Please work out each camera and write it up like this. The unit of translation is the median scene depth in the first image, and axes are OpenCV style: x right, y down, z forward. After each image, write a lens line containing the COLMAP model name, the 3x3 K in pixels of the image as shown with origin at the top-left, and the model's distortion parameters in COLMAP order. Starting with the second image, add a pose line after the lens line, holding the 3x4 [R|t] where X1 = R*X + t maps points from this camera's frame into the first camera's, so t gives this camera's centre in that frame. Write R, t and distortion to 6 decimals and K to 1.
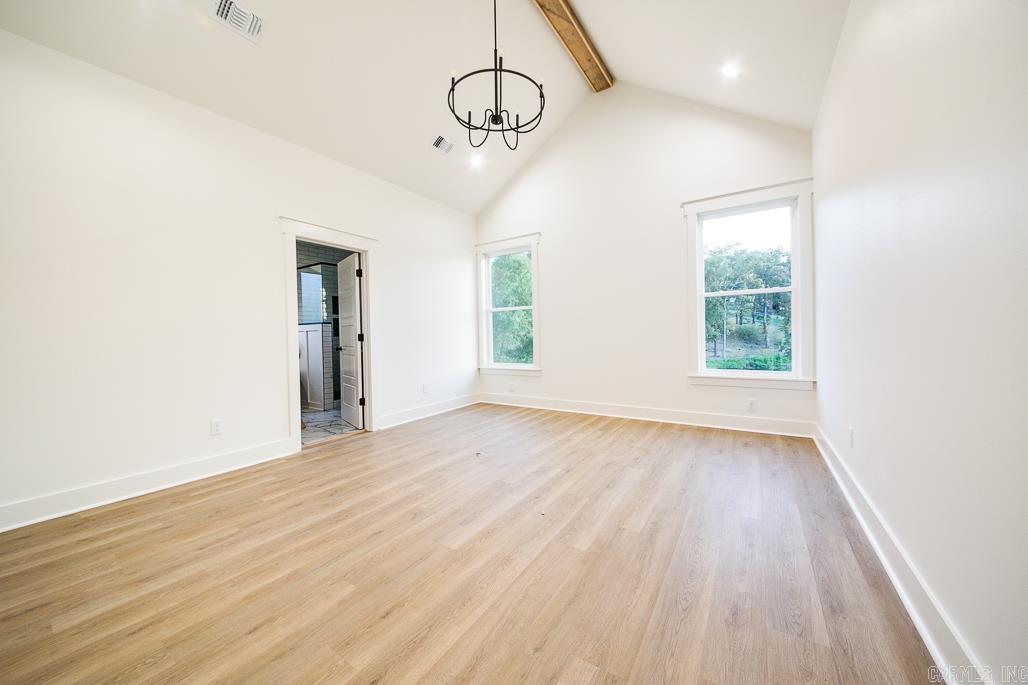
lens RADIAL K [[361.7, 0, 510.4], [0, 361.7, 337.8], [0, 0, 1]] dist [0.018512, -0.020459]
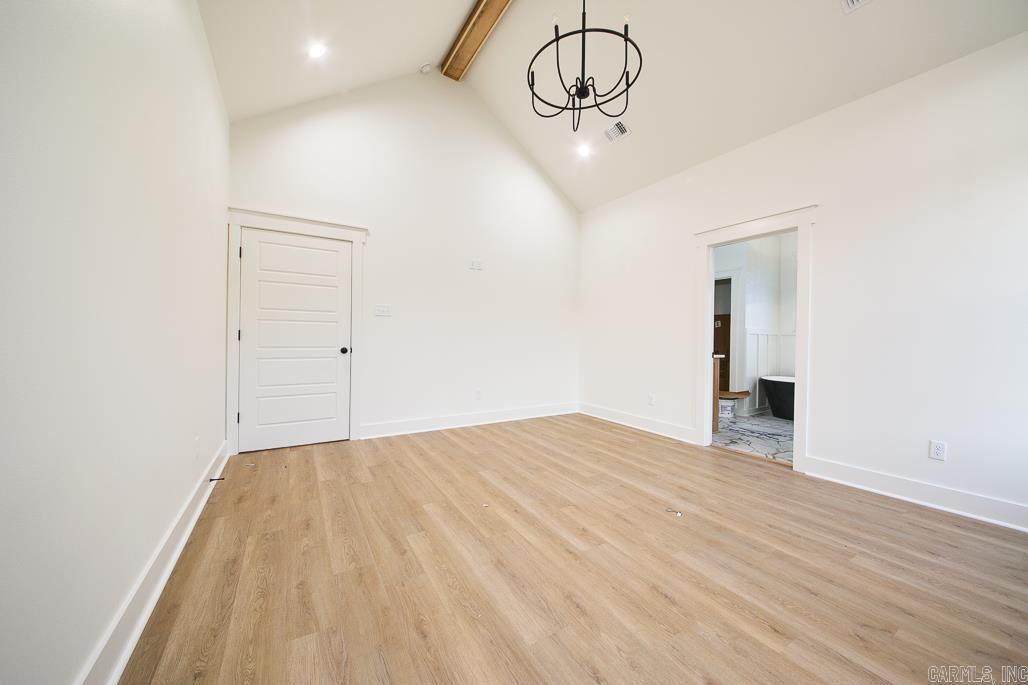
lens RADIAL K [[361.7, 0, 510.4], [0, 361.7, 337.8], [0, 0, 1]] dist [0.018512, -0.020459]
pose [[-0.433061, 0.017351, -0.901198, 0.877758], [-0.015481, 0.999524, 0.026684, -0.037844], [0.901232, 0.025507, -0.432586, 1.307492]]
